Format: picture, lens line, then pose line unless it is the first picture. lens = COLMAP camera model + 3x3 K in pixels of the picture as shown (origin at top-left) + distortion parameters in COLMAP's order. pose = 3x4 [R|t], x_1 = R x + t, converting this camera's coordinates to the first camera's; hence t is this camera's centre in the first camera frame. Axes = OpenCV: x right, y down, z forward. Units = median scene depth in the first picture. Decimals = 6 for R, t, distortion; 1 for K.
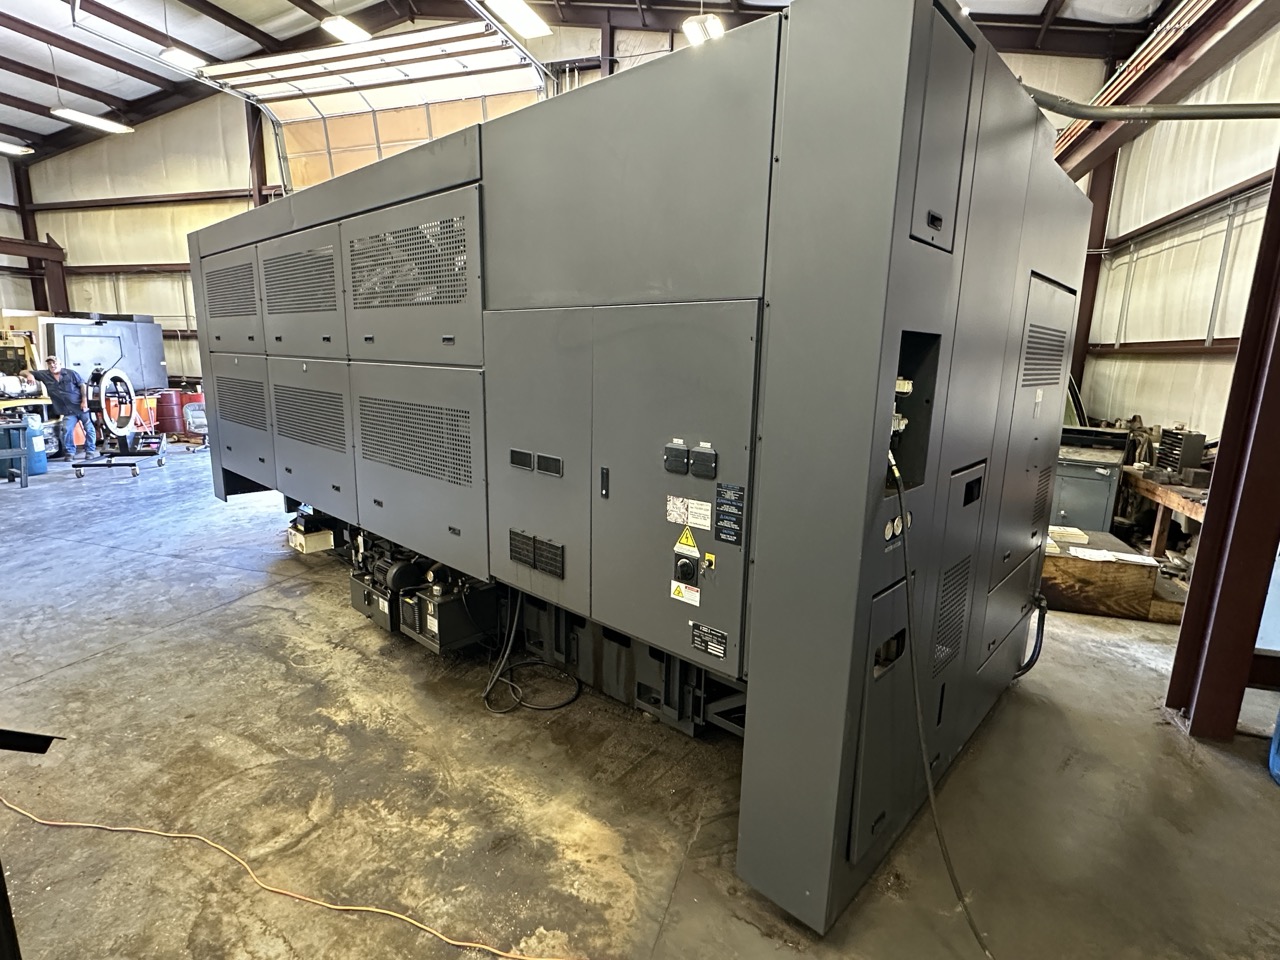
lens RADIAL K [[634.8, 0, 637.5], [0, 634.8, 478.5], [0, 0, 1]] dist [0.000772, 0.001139]
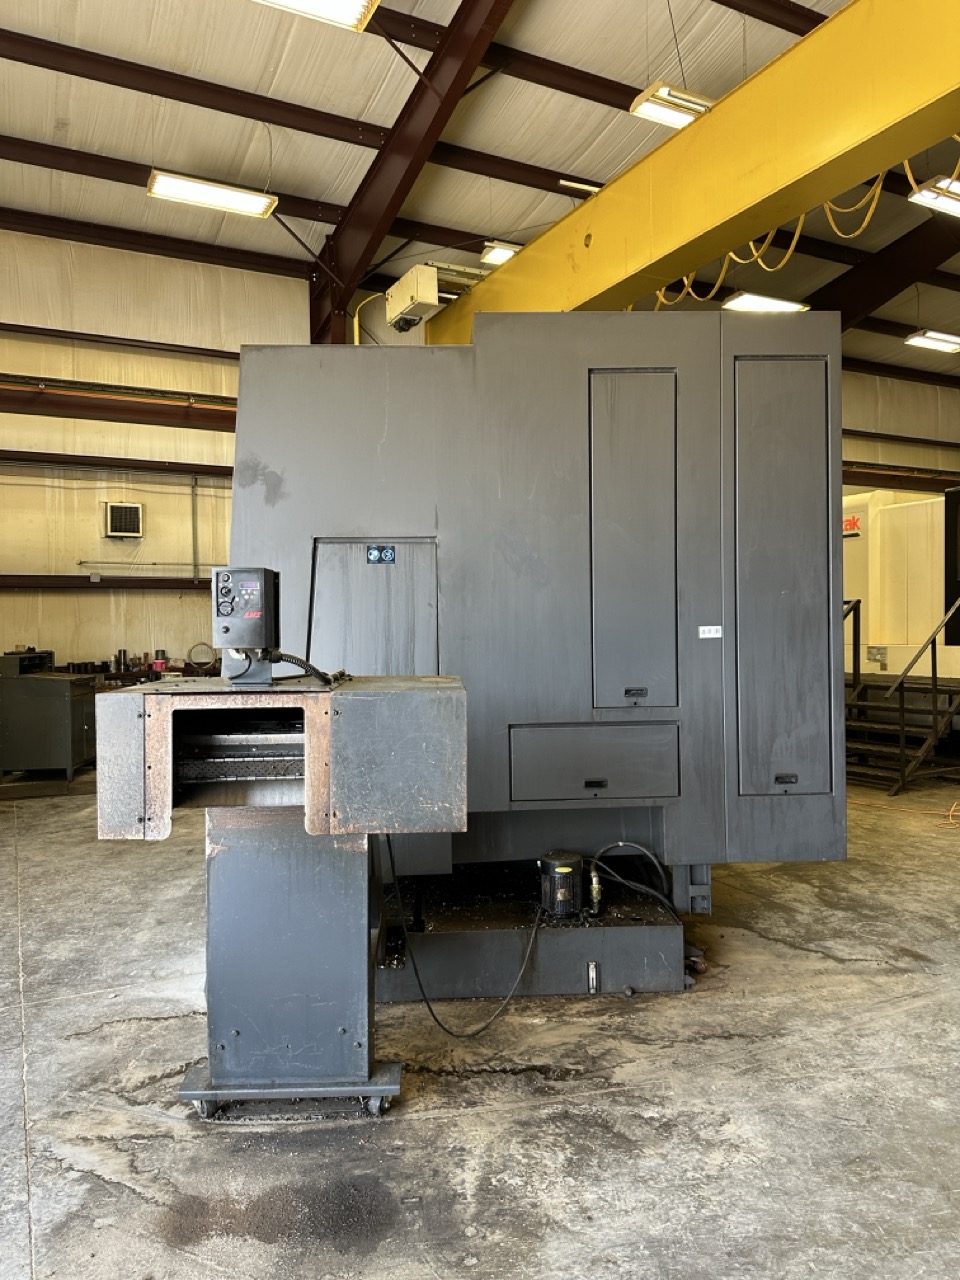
lens RADIAL K [[910.3, 0, 483.2], [0, 910.3, 588.2], [0, 0, 1]] dist [0.032718, -0.040777]
pose [[-0.707840, 0.013996, 0.706234, -1.587090], [0.130958, 0.985071, 0.111734, -0.451085], [-0.694127, 0.171577, -0.699106, 2.682671]]
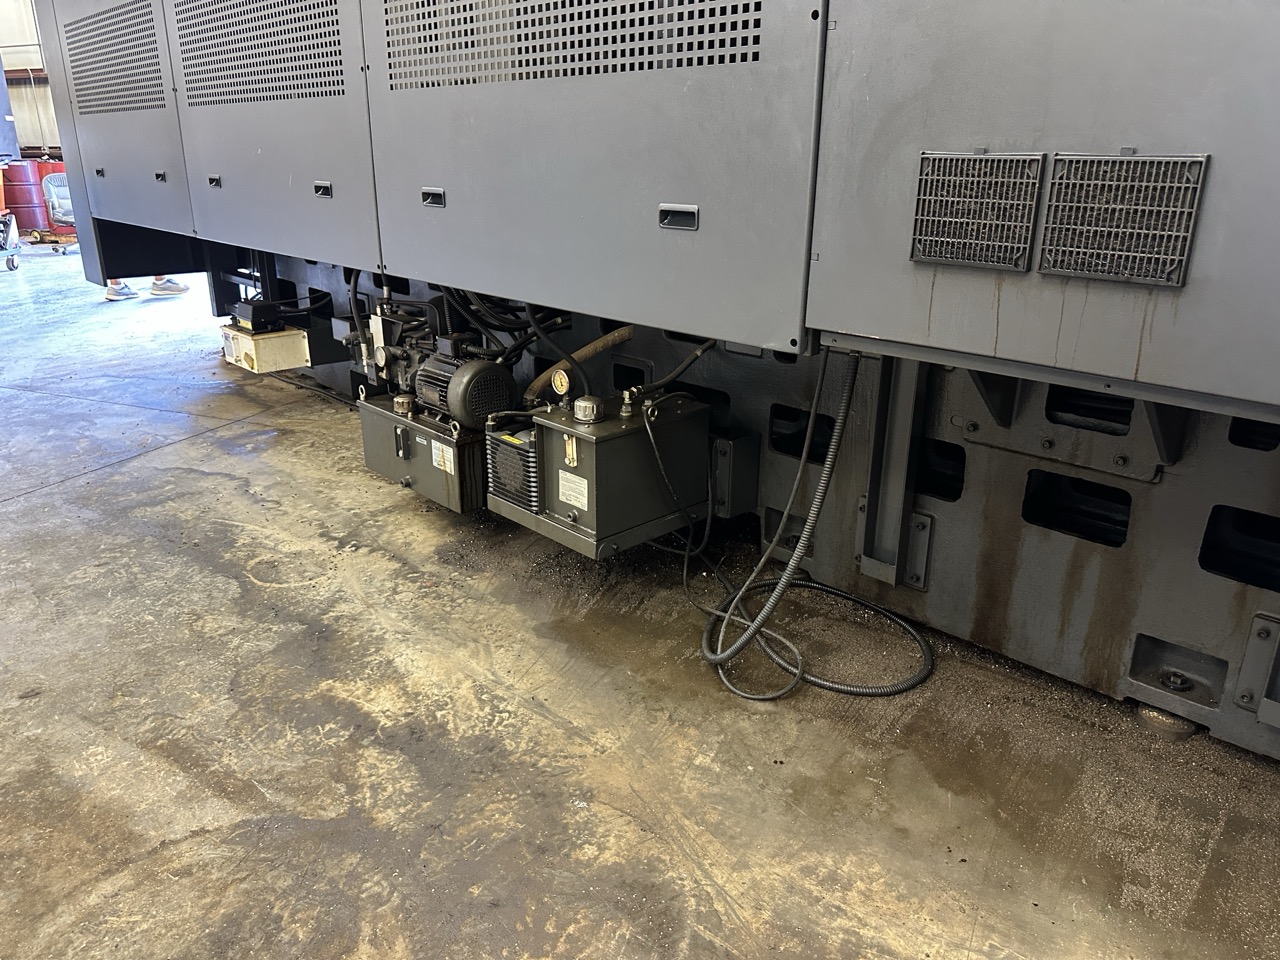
lens RADIAL K [[894.7, 0, 637.2], [0, 894.7, 469.6], [0, 0, 1]] dist [0.073162, -0.116390]
pose [[0.997623, 0.004973, -0.068734, -0.242974], [0.004983, 0.989575, 0.143931, 0.131834], [0.068734, -0.143932, 0.987198, 0.422315]]
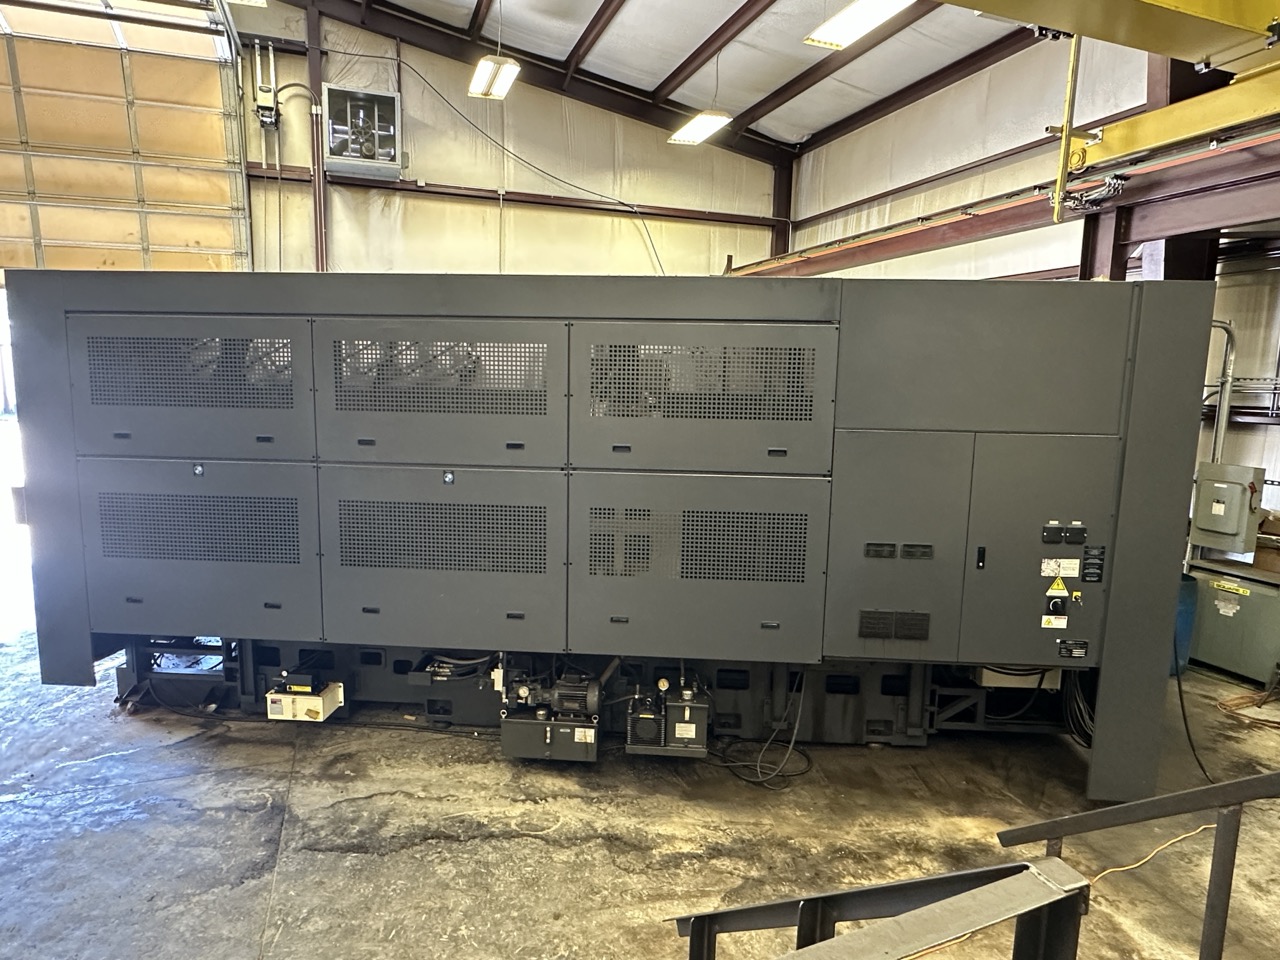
lens RADIAL K [[737.8, 0, 638.0], [0, 737.8, 481.7], [0, 0, 1]] dist [-0.001731, -0.000472]
pose [[0.784295, -0.090866, 0.613697, -1.058305], [0.118931, 0.992890, -0.004982, -0.156588], [-0.608881, 0.076895, 0.789526, 0.121518]]
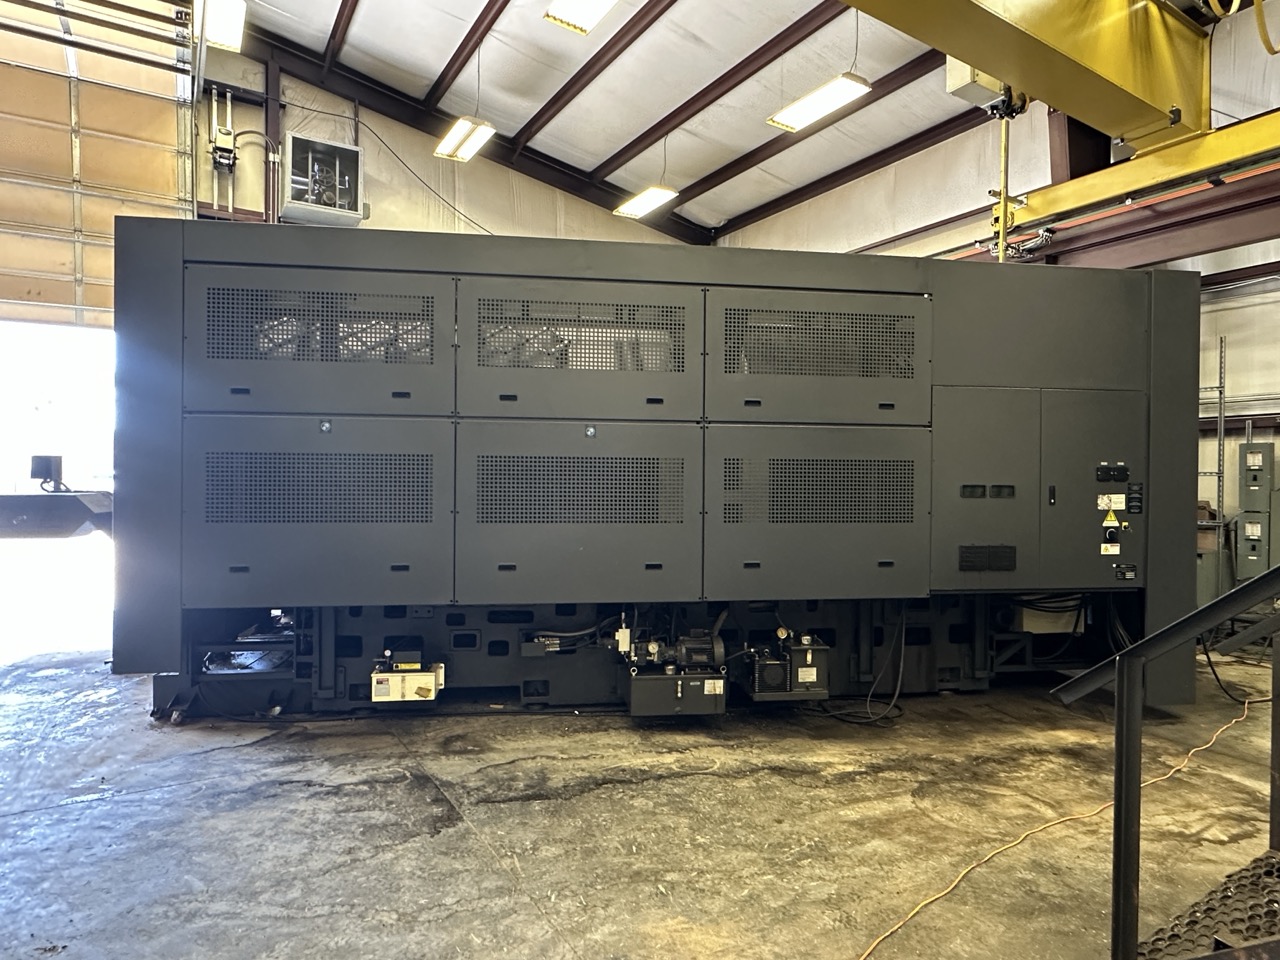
lens RADIAL K [[724.7, 0, 639.6], [0, 724.7, 485.3], [0, 0, 1]] dist [-0.000855, -0.001304]
pose [[0.643679, -0.021489, 0.764994, -1.411624], [0.154724, 0.982617, -0.102585, 0.005981], [-0.749492, 0.184395, 0.635815, 0.407257]]
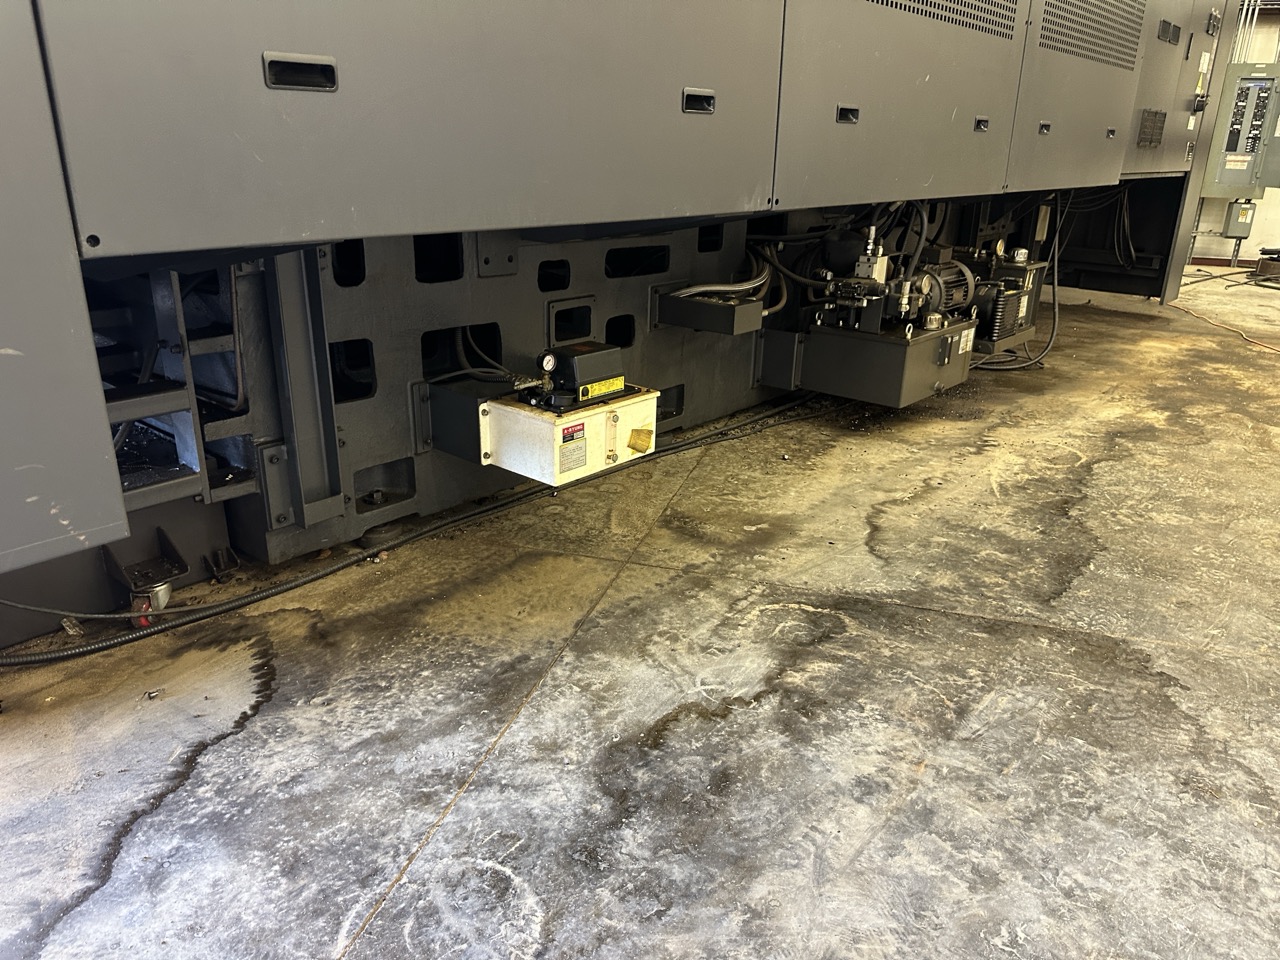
lens RADIAL K [[894.7, 0, 637.2], [0, 894.7, 469.6], [0, 0, 1]] dist [0.073162, -0.116390]
pose [[-0.021914, -0.364518, 0.930938, -1.325161], [0.171388, 0.916008, 0.362706, -0.041232], [-0.984960, 0.167500, 0.042401, 1.426979]]
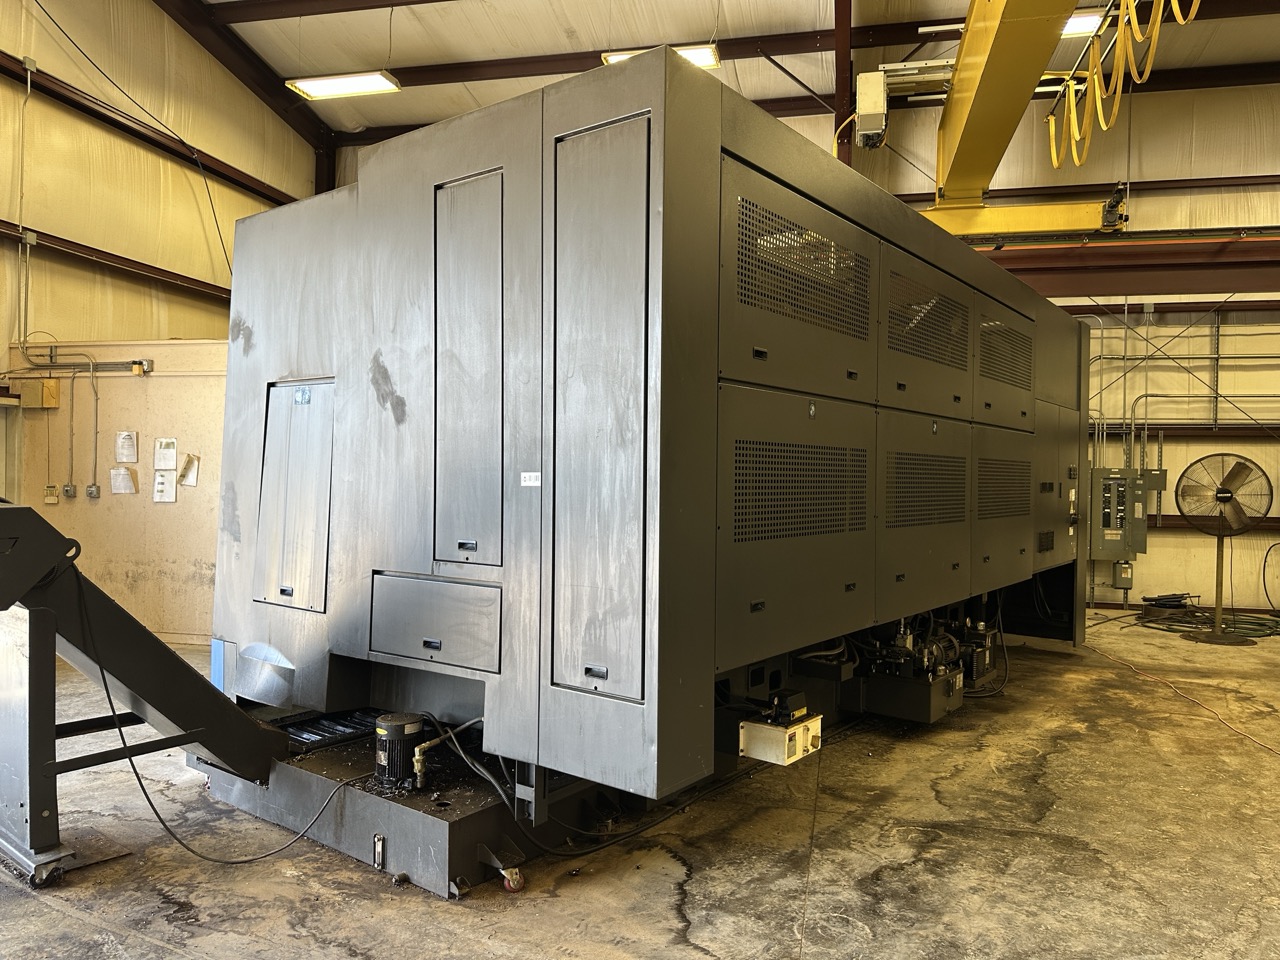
lens RADIAL K [[905.0, 0, 634.9], [0, 905.0, 438.3], [0, 0, 1]] dist [-0.001399, -0.005190]
pose [[-0.082979, 0.013761, 0.996456, -1.896295], [0.173016, 0.984919, 0.000807, -0.263491], [-0.981417, 0.172469, -0.084108, 1.702079]]
